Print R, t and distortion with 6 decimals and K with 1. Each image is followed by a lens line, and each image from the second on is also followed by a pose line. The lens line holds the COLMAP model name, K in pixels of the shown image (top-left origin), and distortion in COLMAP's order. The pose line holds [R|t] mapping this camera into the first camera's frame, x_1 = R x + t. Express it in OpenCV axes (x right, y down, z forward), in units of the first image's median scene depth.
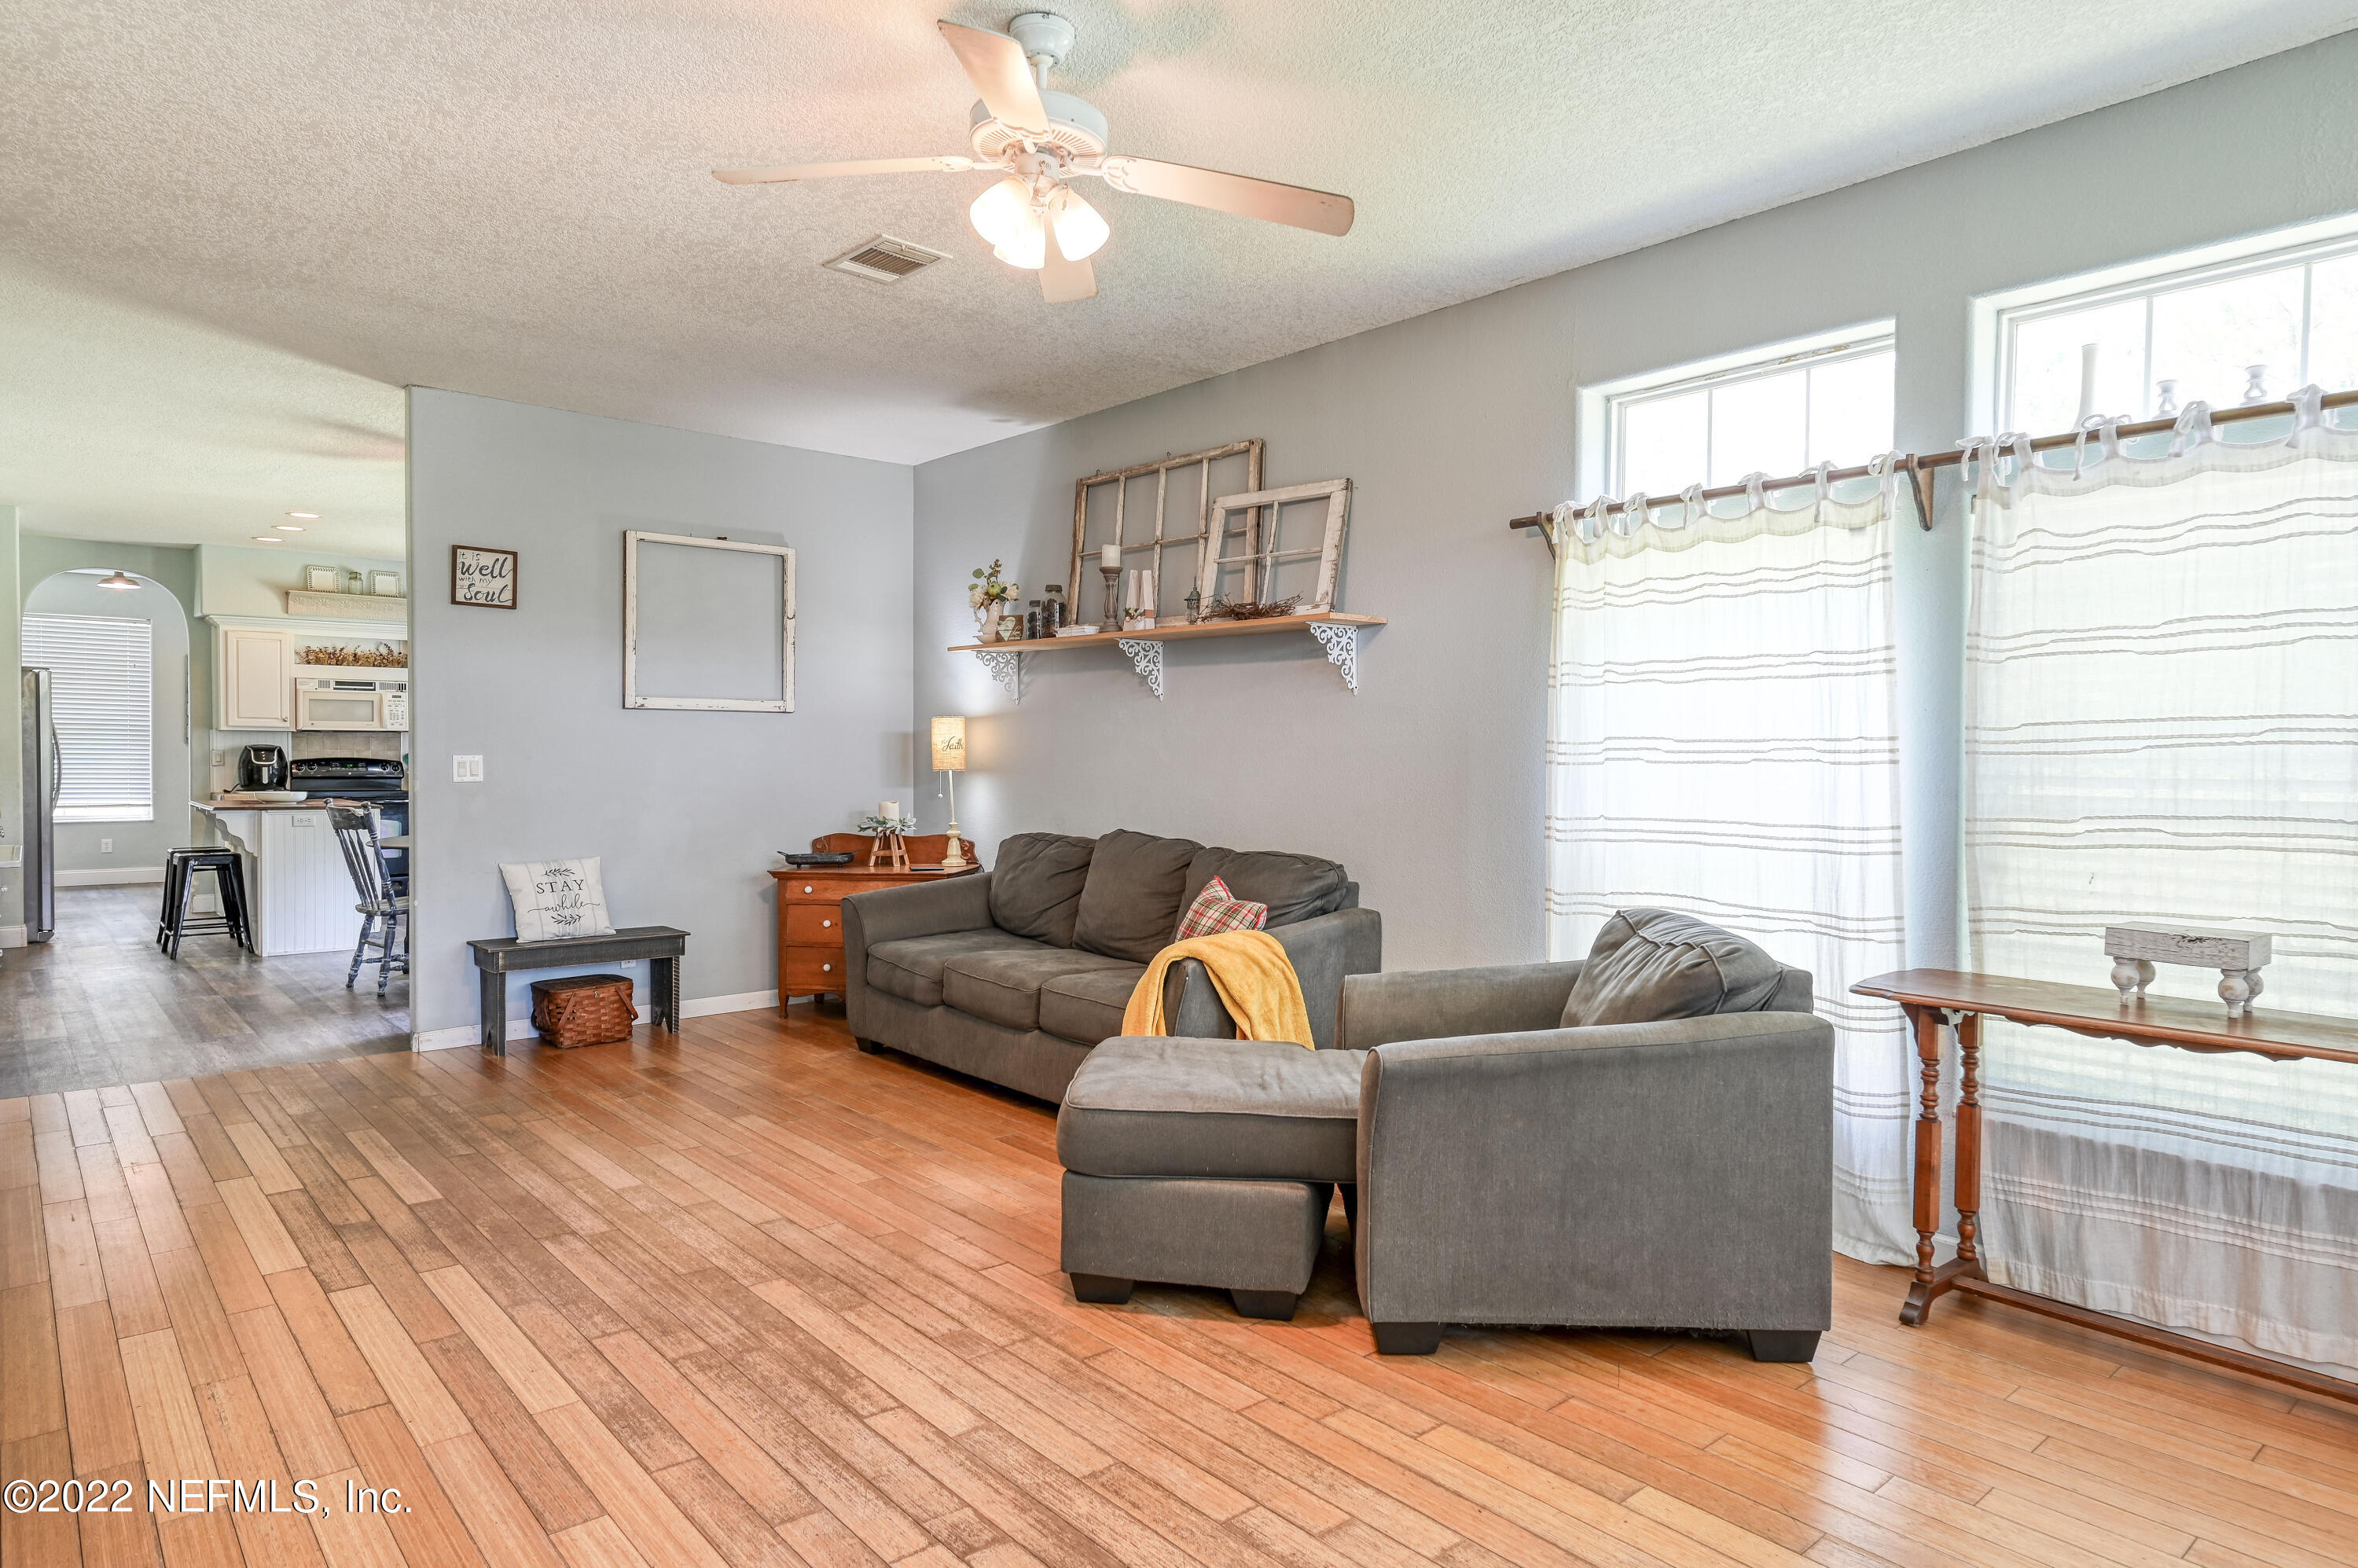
lens RADIAL K [[1369.7, 0, 1209.0], [0, 1369.7, 781.4], [0, 0, 1]] dist [0.004414, 0.000866]
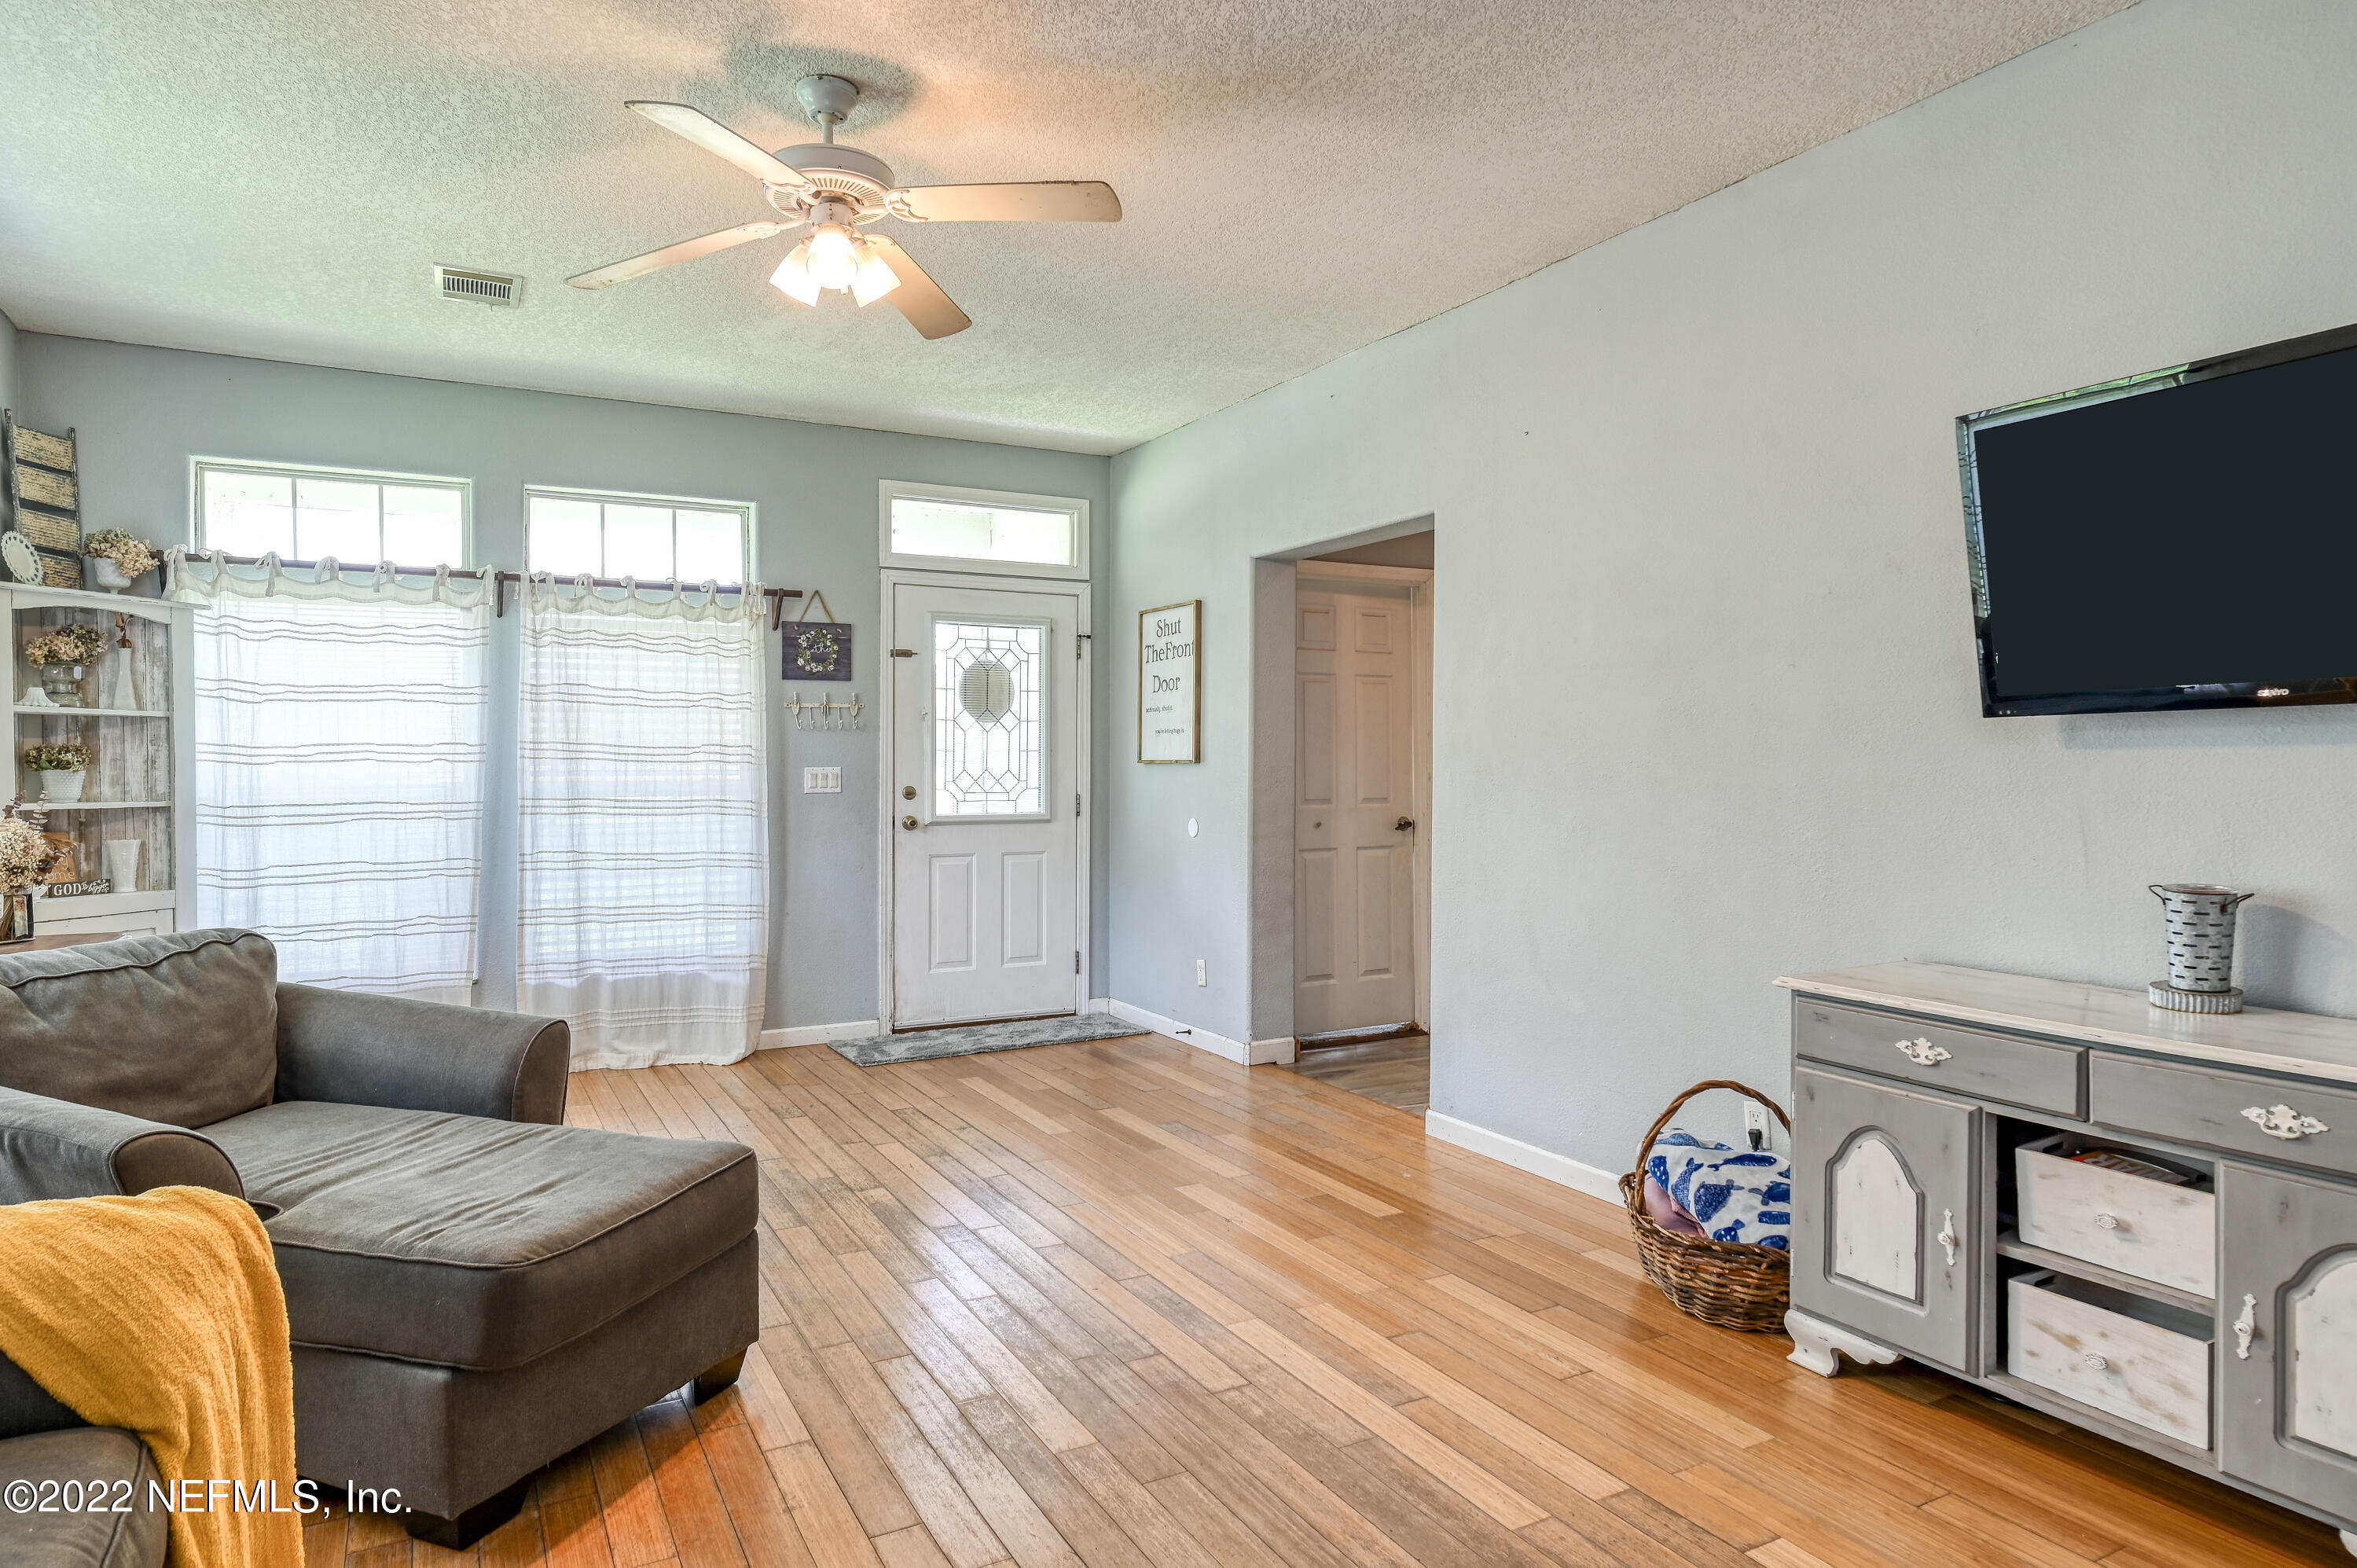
lens RADIAL K [[1362.6, 0, 1177.8], [0, 1362.6, 792.7], [0, 0, 1]] dist [0.003502, 0.000888]
pose [[-0.974846, -0.015452, 0.222344, -0.588809], [-0.005684, 0.998993, 0.044503, -0.041055], [-0.222808, 0.042120, -0.973952, 1.859432]]
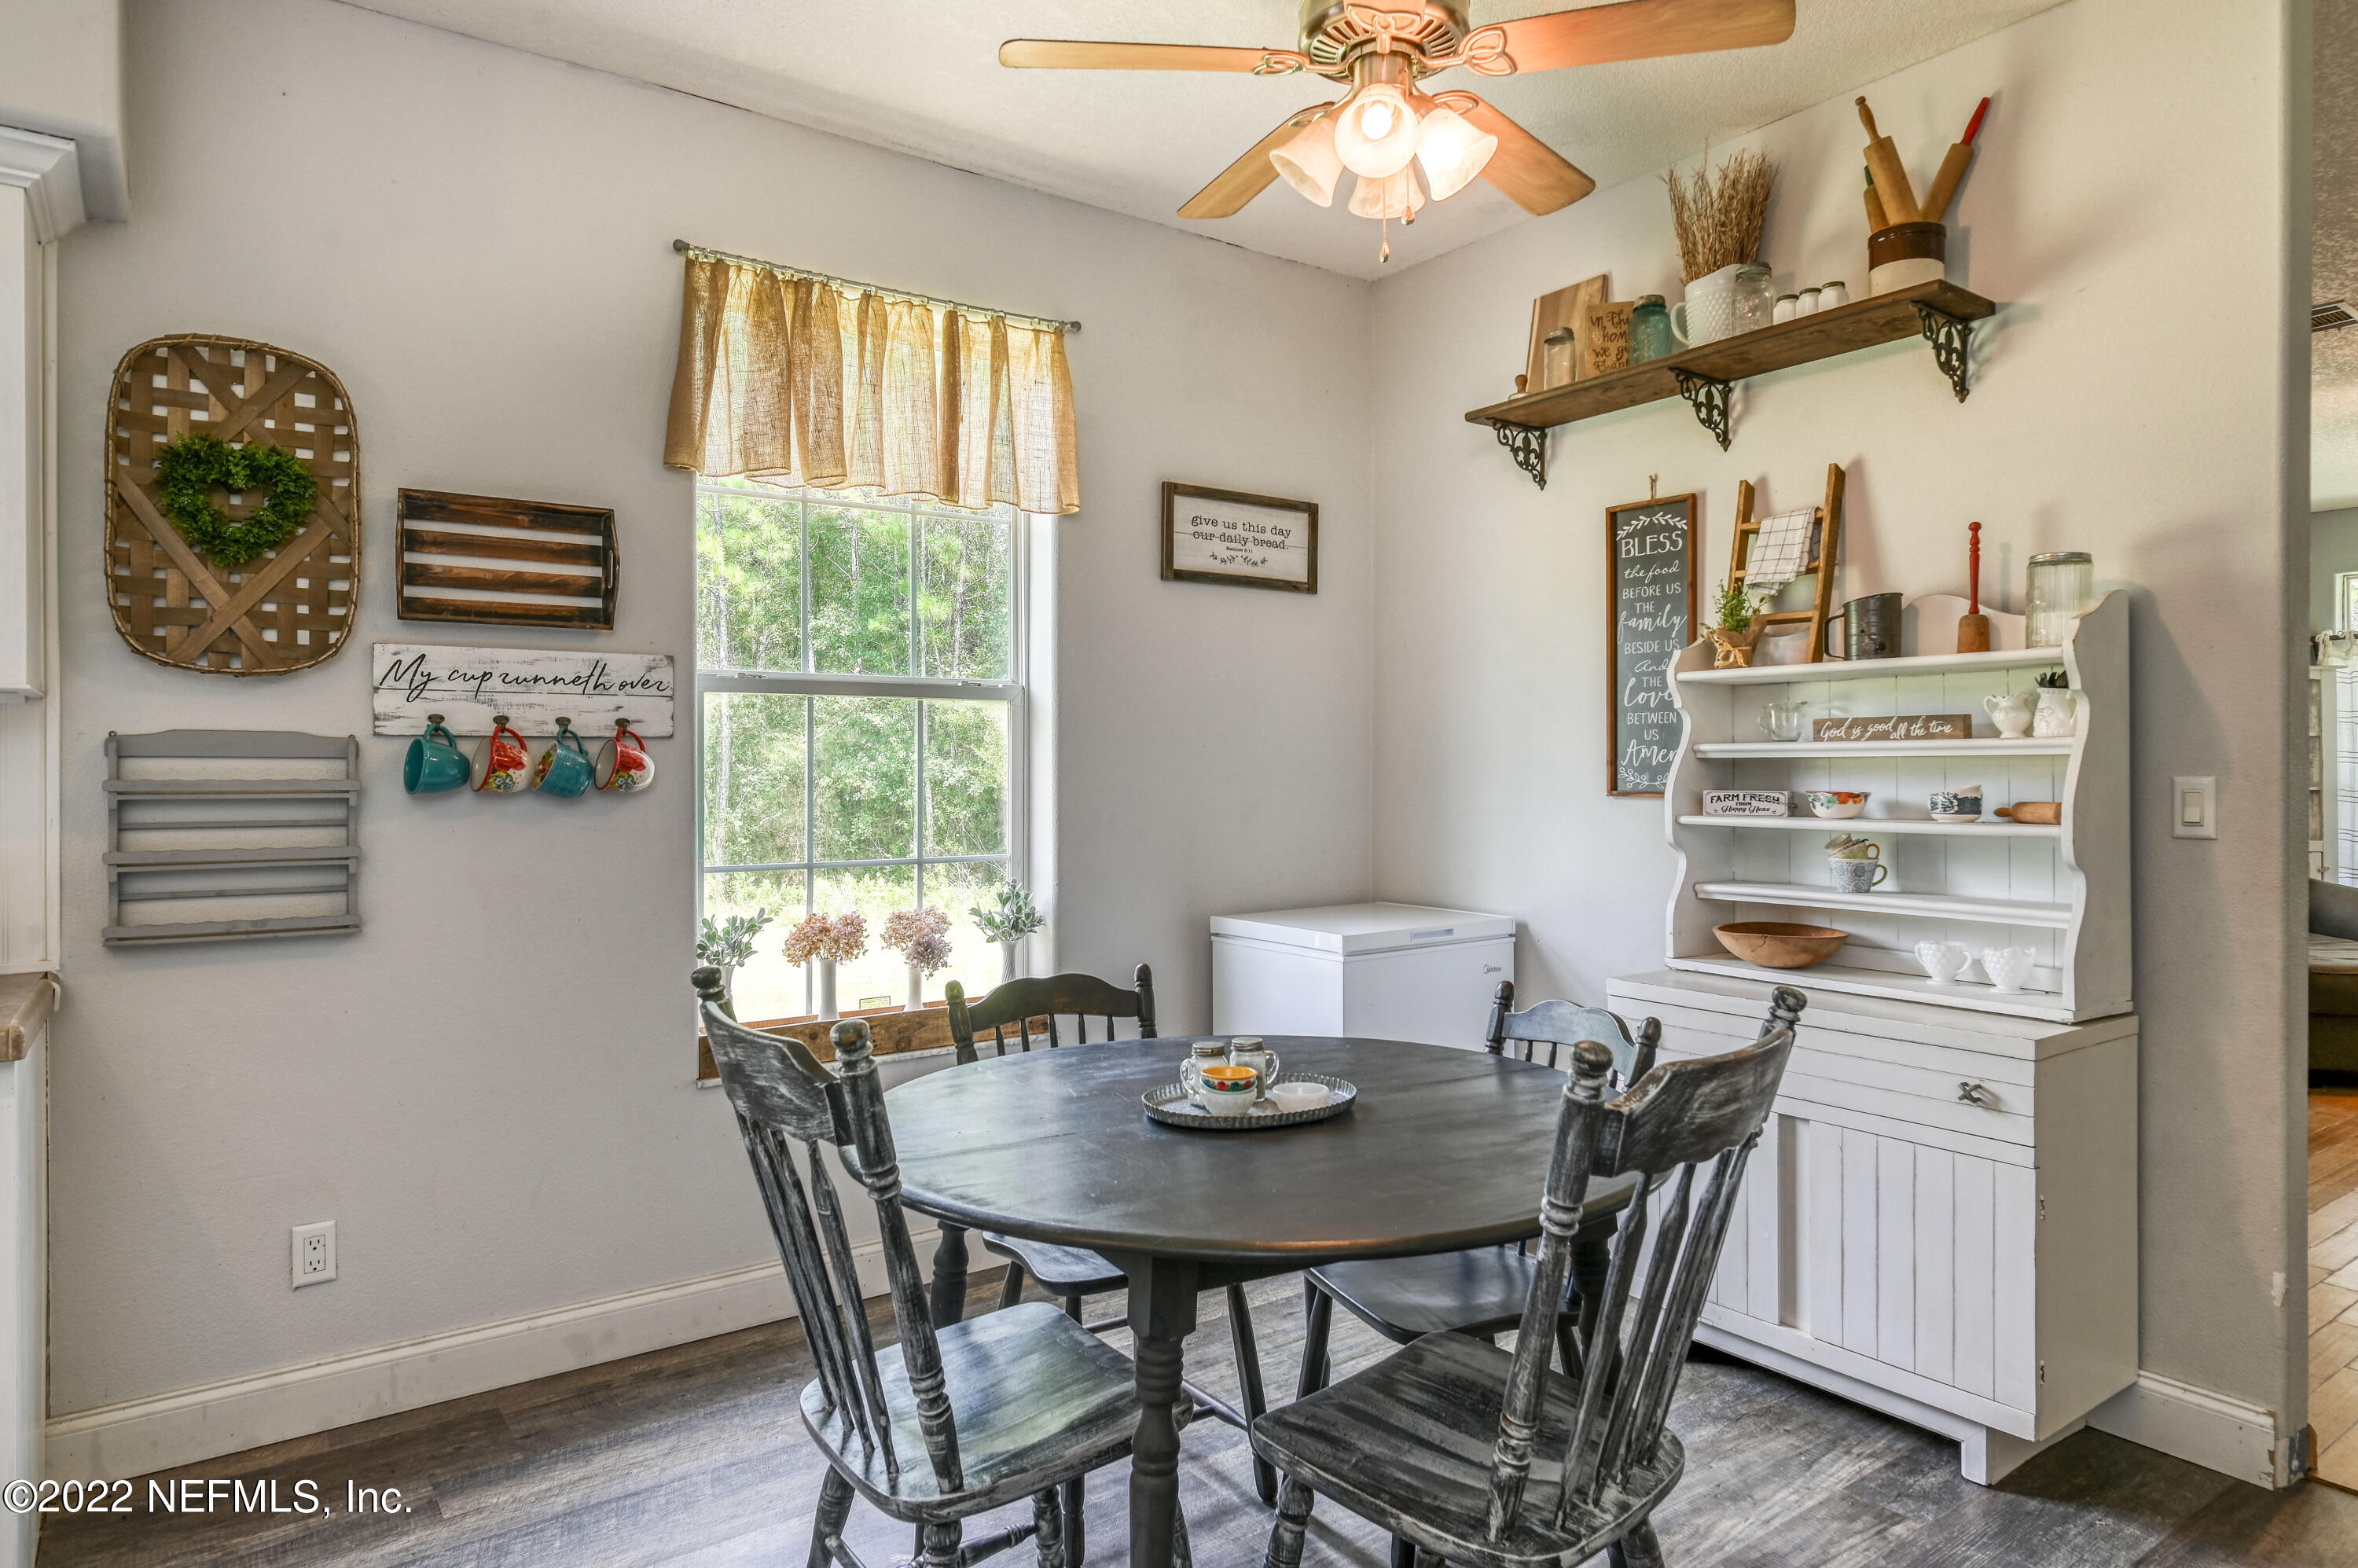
lens RADIAL K [[1363.1, 0, 1178.3], [0, 1363.1, 792.7], [0, 0, 1]] dist [0.003502, 0.000888]
pose [[0.101406, -0.025107, 0.994528, -1.946402], [0.026519, 0.999394, 0.022526, -0.058921], [-0.994492, 0.024090, 0.102010, 2.495236]]
